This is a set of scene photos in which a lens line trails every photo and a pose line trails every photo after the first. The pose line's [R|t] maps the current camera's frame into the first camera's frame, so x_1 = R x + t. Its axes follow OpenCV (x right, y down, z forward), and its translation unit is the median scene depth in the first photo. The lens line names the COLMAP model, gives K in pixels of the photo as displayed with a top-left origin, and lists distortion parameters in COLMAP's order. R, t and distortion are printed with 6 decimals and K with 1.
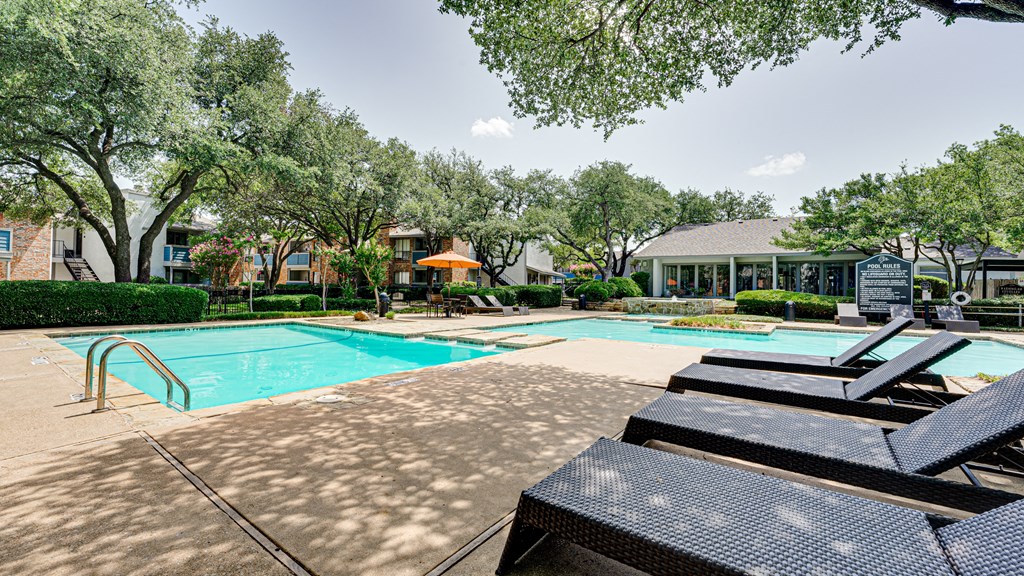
lens RADIAL K [[414.7, 0, 508.3], [0, 414.7, 285.1], [0, 0, 1]] dist [-0.016247, 0.000012]
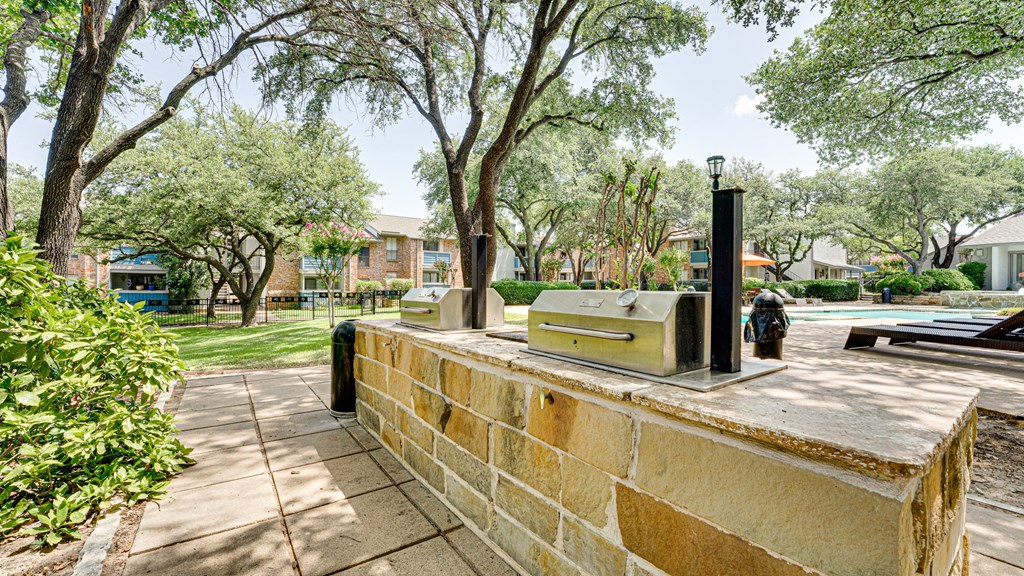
lens RADIAL K [[414.7, 0, 518.4], [0, 414.7, 285.6], [0, 0, 1]] dist [-0.016247, 0.000012]
pose [[0.845329, -0.011413, -0.534124, -0.036980], [0.013836, 0.999904, 0.000532, 0.004366], [0.534067, -0.007840, 0.845406, -0.264235]]
